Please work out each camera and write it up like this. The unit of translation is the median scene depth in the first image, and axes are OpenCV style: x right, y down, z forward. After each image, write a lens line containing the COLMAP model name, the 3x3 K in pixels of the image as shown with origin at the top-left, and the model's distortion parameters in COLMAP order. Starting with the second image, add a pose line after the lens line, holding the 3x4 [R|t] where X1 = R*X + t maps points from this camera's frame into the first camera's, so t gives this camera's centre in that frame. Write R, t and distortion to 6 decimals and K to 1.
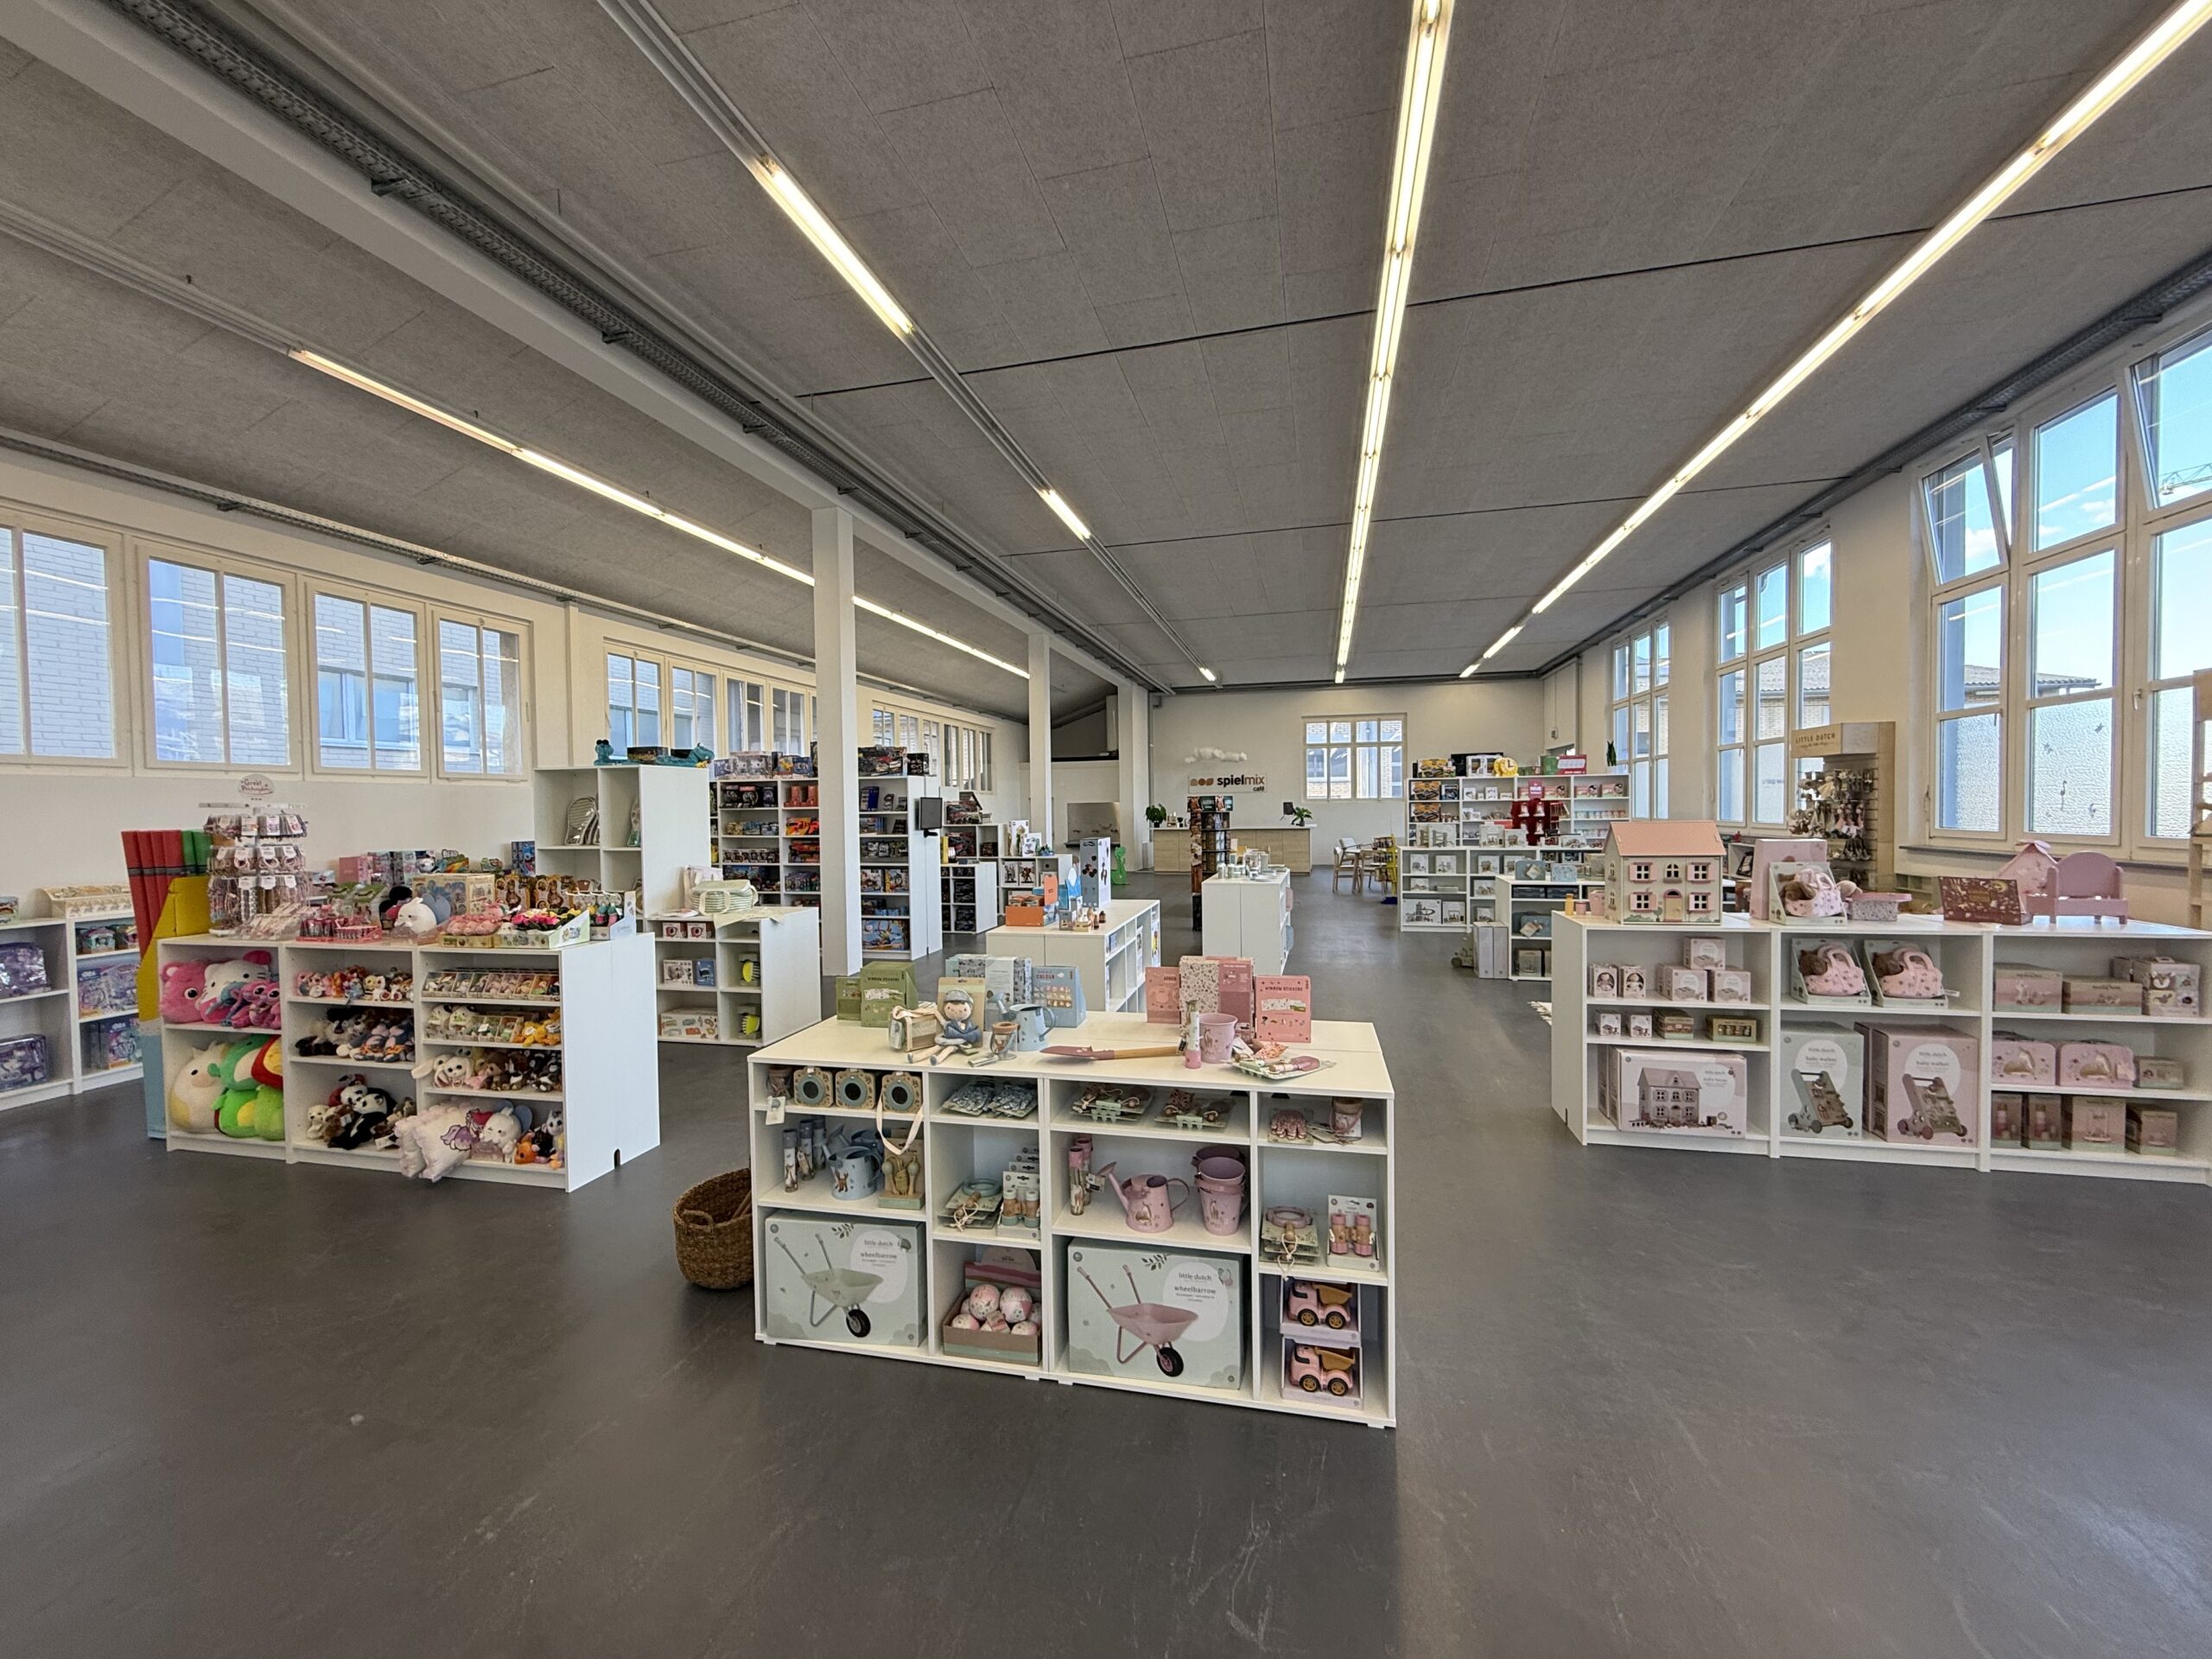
lens RADIAL K [[881.9, 0, 1106.0], [0, 881.9, 829.5], [0, 0, 1]] dist [-0.001077, 0.000644]
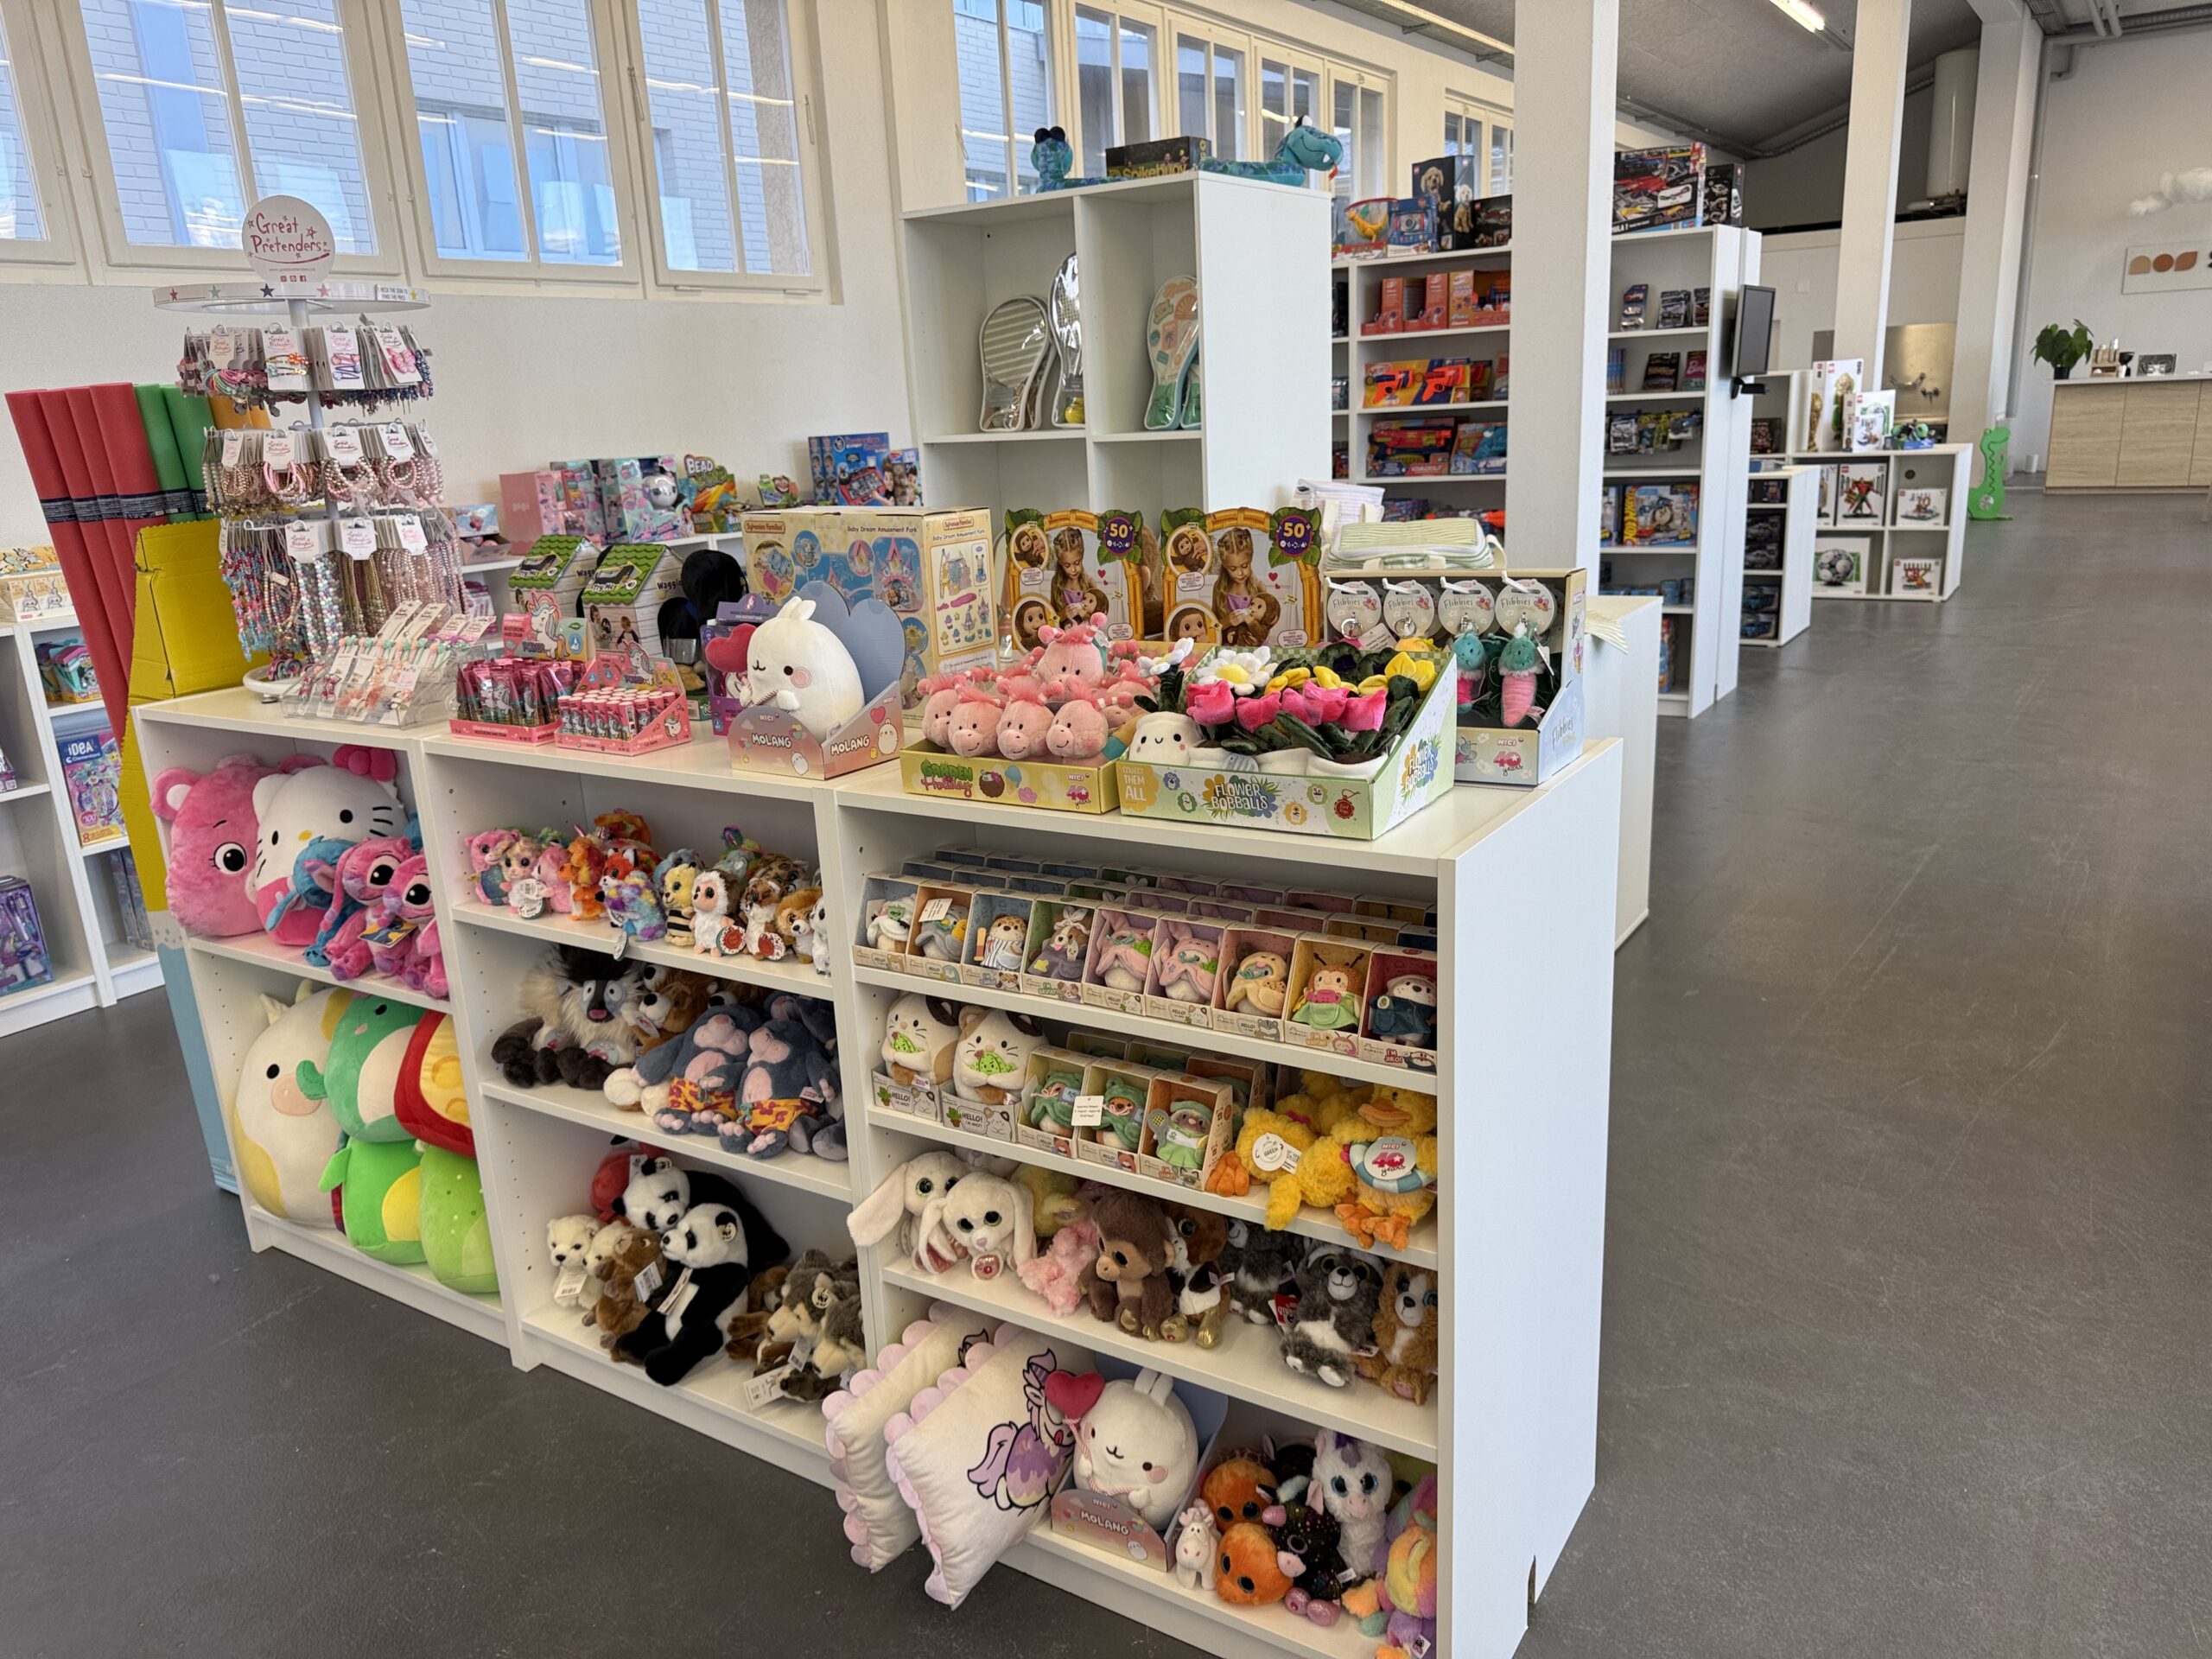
lens RADIAL K [[1572.5, 0, 1106.0], [0, 1572.5, 829.5], [0, 0, 1]] dist [0.069624, -0.098235]
pose [[0.940887, 0.054876, -0.334247, -0.506570], [0.030585, 0.968994, 0.245184, 0.029649], [0.337338, -0.240913, 0.910035, 0.553397]]
